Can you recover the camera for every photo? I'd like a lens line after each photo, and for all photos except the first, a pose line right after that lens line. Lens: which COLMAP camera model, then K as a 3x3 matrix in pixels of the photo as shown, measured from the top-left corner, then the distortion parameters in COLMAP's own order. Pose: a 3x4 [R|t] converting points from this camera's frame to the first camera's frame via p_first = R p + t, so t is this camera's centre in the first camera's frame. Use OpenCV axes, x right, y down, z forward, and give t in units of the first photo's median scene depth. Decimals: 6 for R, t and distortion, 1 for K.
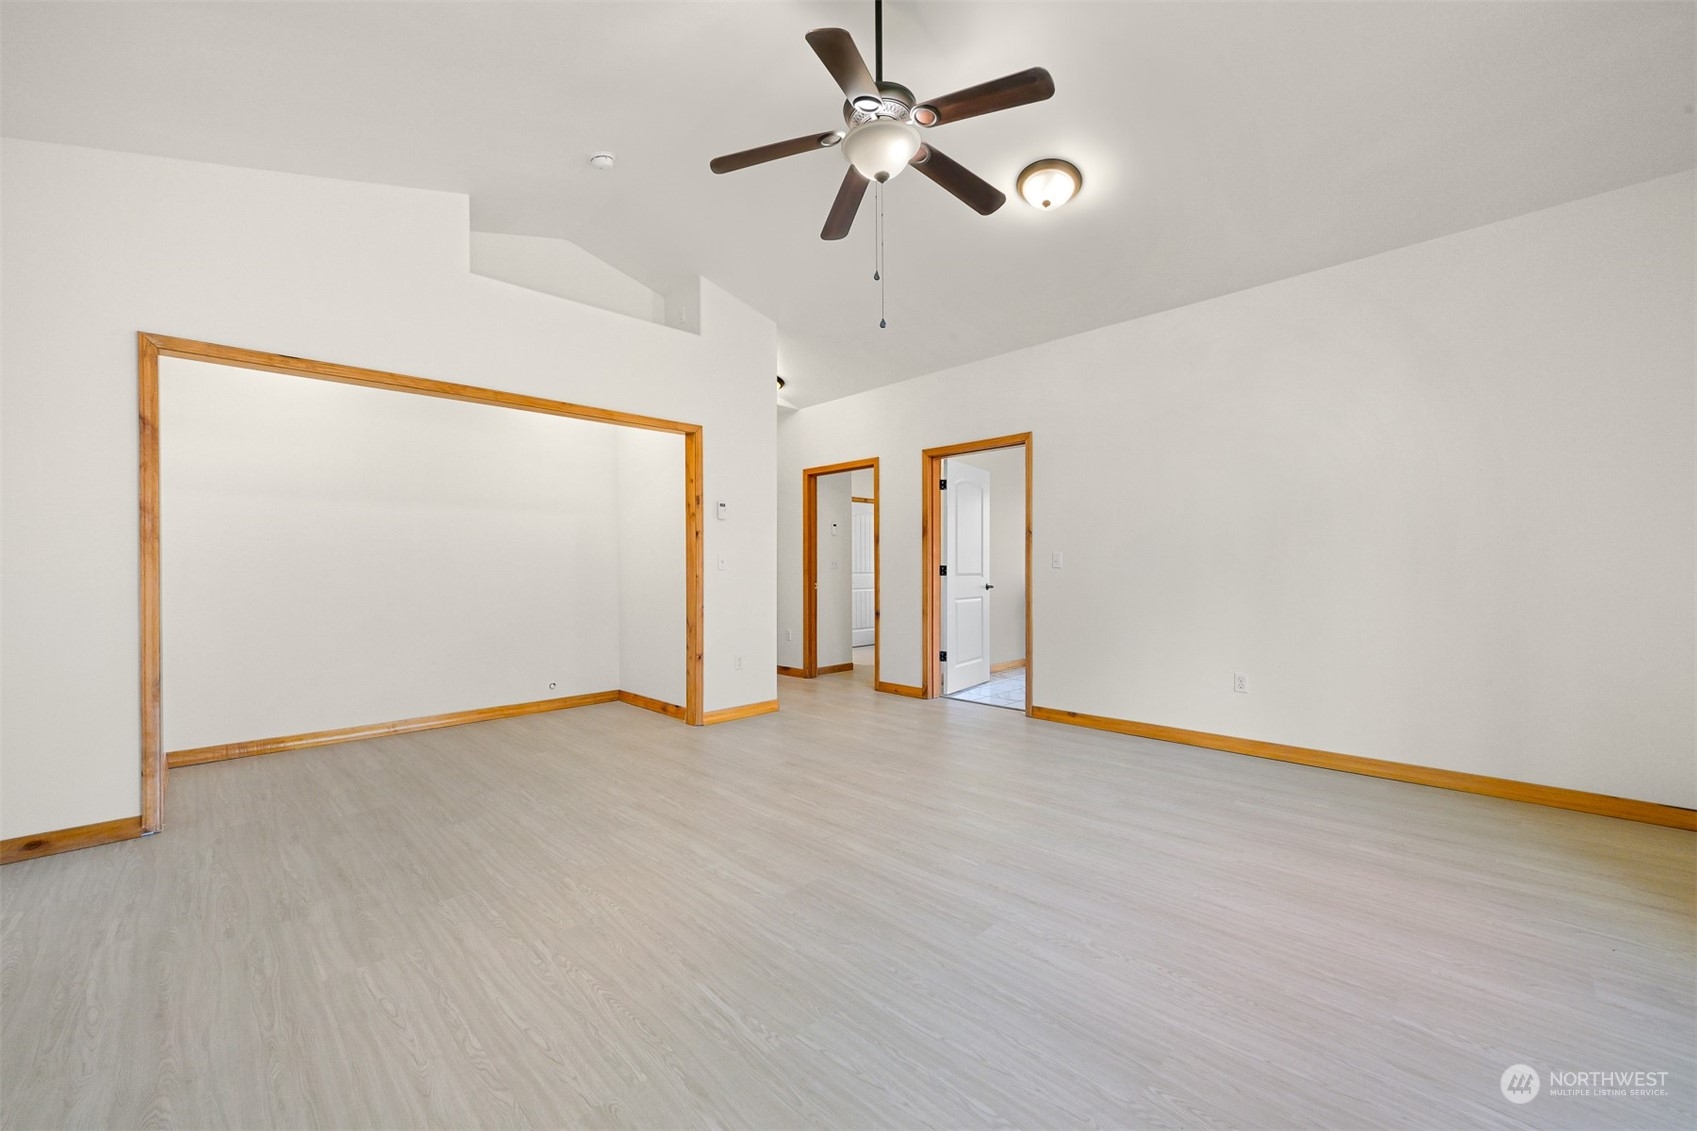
lens RADIAL K [[670.4, 0, 848.7], [0, 670.4, 568.8], [0, 0, 1]] dist [-0.003994, 0.000916]
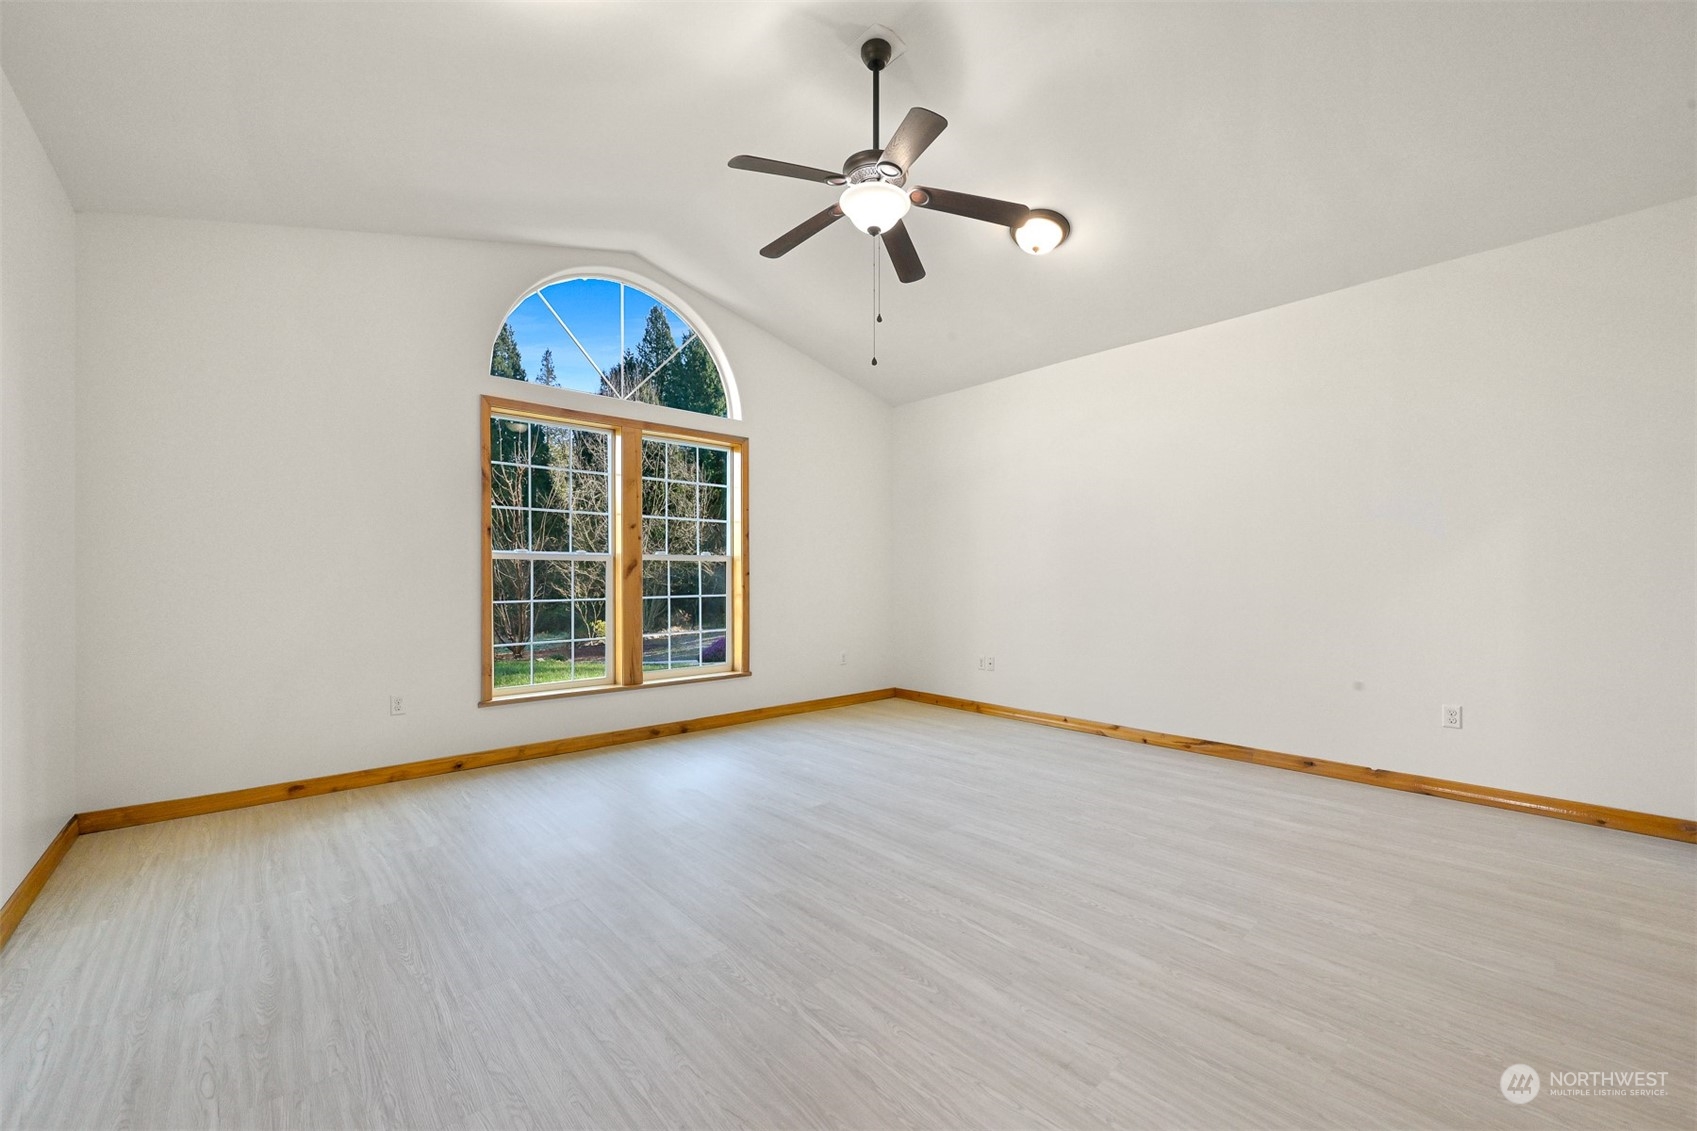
lens RADIAL K [[670.4, 0, 848.4], [0, 670.4, 572.1], [0, 0, 1]] dist [-0.003994, 0.000916]
pose [[-0.998640, 0.011154, 0.050923, 0.035668], [0.010791, 0.999914, -0.007391, -0.006196], [-0.051001, -0.006831, -0.998675, 2.035731]]
